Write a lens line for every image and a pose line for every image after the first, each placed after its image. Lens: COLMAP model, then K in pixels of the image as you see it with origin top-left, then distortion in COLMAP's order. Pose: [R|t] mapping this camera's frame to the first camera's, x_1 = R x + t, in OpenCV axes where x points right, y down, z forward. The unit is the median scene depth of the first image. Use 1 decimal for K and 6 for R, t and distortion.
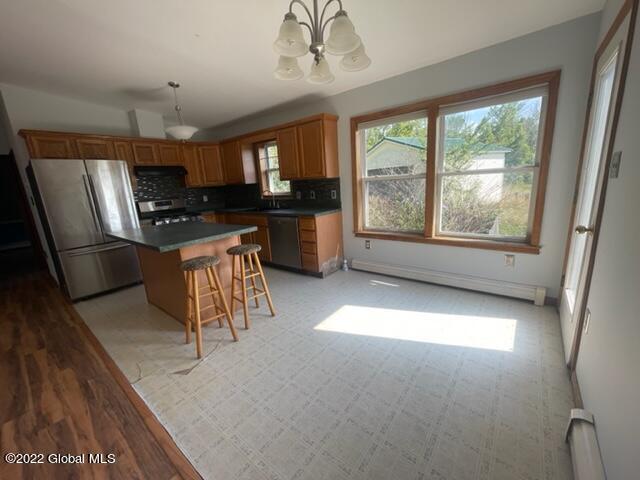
lens RADIAL K [[259.1, 0, 321.0], [0, 259.1, 239.2], [0, 0, 1]] dist [-0.002174, 0.000087]
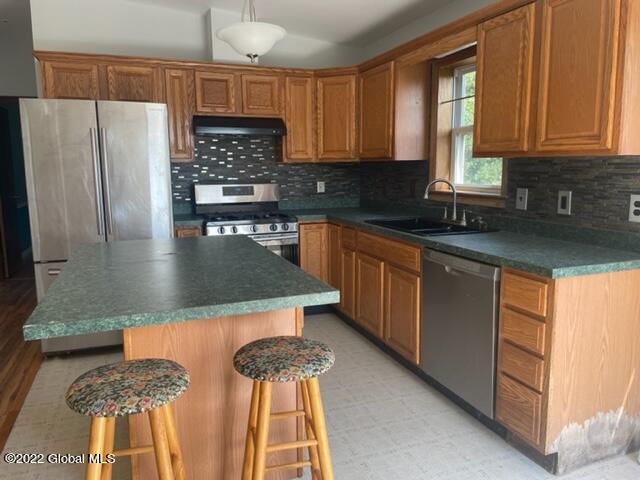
lens RADIAL K [[493.8, 0, 318.2], [0, 493.8, 236.2], [0, 0, 1]] dist [0.032223, -0.020354]
pose [[0.859417, 0.127289, -0.495177, 0.020564], [-0.156187, 0.987578, -0.017210, -0.071409], [0.486835, 0.092130, 0.868622, 0.302621]]
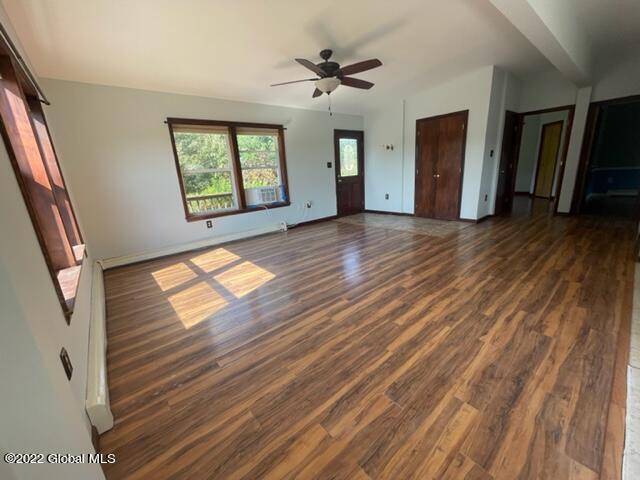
lens RADIAL K [[259.1, 0, 319.0], [0, 259.1, 239.5], [0, 0, 1]] dist [-0.002174, 0.000087]
pose [[-0.194311, 0.325410, -0.925393, 0.042835], [-0.145705, 0.923334, 0.355281, 0.021245], [0.970058, 0.203870, -0.132000, 0.034978]]
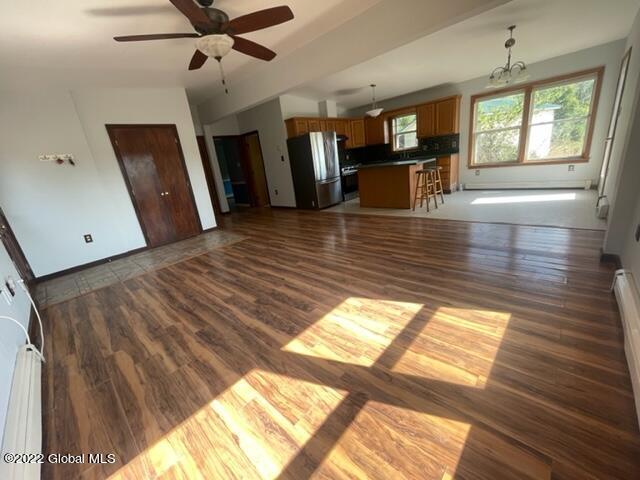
lens RADIAL K [[259.1, 0, 320.8], [0, 259.1, 238.7], [0, 0, 1]] dist [-0.002174, 0.000087]
pose [[0.994914, -0.033250, -0.095080, -0.672130], [0.041659, 0.995261, 0.087868, 0.251388], [0.091708, -0.091382, 0.991584, -0.787826]]
